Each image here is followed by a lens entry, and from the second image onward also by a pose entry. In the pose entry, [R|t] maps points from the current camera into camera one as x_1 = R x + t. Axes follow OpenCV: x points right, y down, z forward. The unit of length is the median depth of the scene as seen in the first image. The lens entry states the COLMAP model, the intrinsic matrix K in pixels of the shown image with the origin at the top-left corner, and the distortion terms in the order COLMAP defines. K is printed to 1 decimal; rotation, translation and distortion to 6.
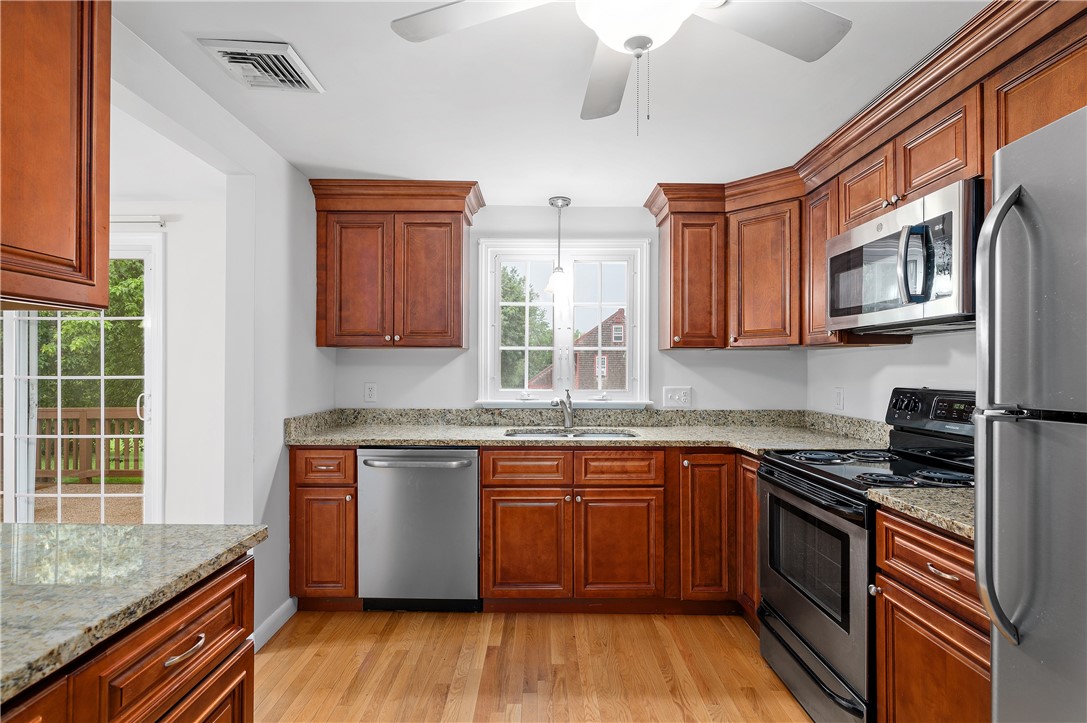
lens RADIAL K [[531.8, 0, 543.5], [0, 531.8, 361.5], [0, 0, 1]] dist [-0.002684, -0.000158]
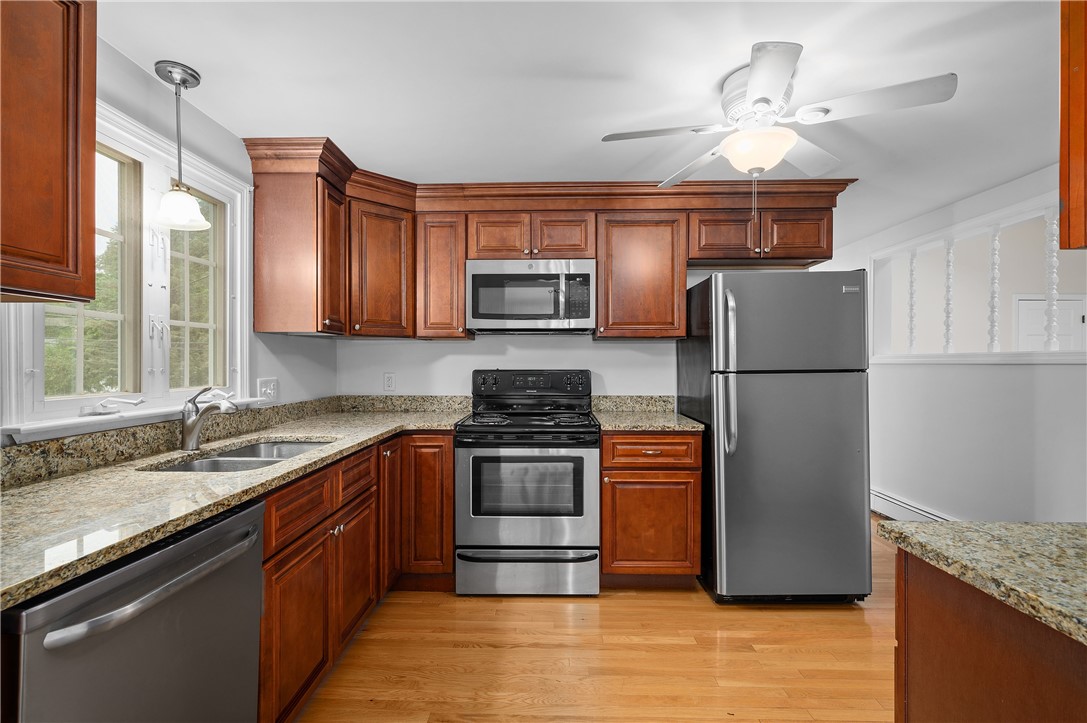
lens RADIAL K [[493.6, 0, 543.5], [0, 493.6, 361.5], [0, 0, 1]] dist [0.002022, 0.000237]
pose [[0.025829, -0.001454, 0.999665, -0.635783], [-0.013645, 0.999905, 0.001807, 0.018667], [-0.999573, -0.013687, 0.025807, 0.715062]]
